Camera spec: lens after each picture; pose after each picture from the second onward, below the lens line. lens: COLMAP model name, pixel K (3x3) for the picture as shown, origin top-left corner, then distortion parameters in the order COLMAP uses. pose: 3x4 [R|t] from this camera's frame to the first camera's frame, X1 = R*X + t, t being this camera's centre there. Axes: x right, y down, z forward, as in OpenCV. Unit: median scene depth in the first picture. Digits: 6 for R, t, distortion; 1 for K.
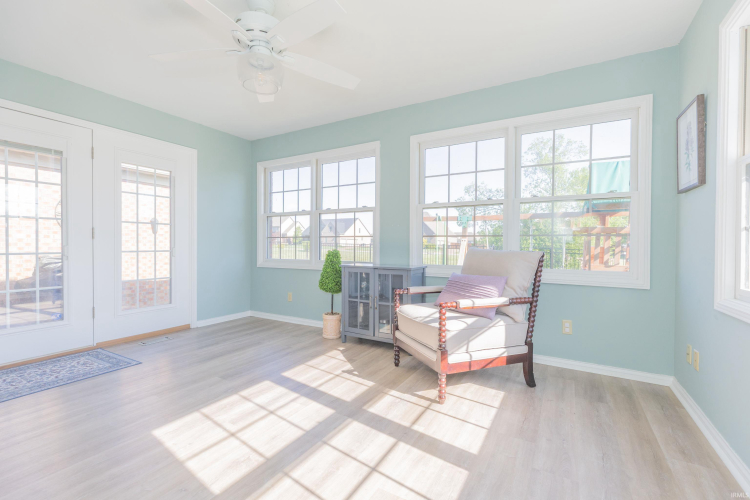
lens RADIAL K [[336.1, 0, 375.0], [0, 336.1, 250.0], [0, 0, 1]] dist [0.010809, 0.000352]
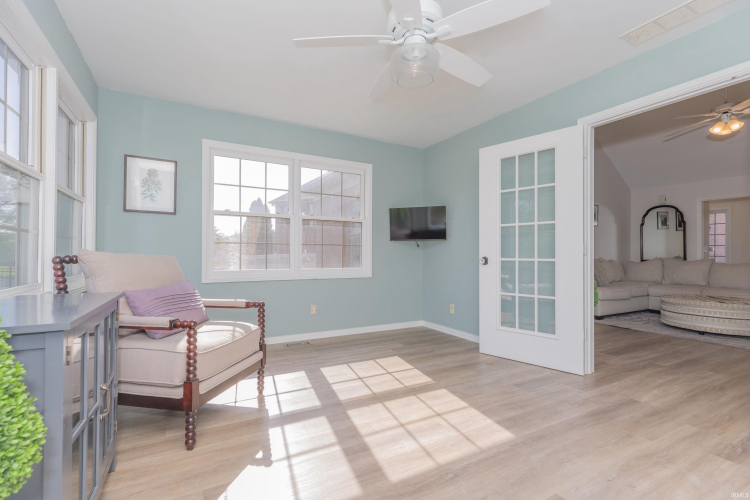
lens RADIAL K [[336.1, 0, 375.0], [0, 336.1, 250.0], [0, 0, 1]] dist [0.010809, 0.000352]
pose [[-0.859664, -0.002888, 0.510852, -0.745985], [-0.002063, 0.999995, 0.002182, -0.019030], [-0.510856, 0.000822, -0.859666, 1.909363]]
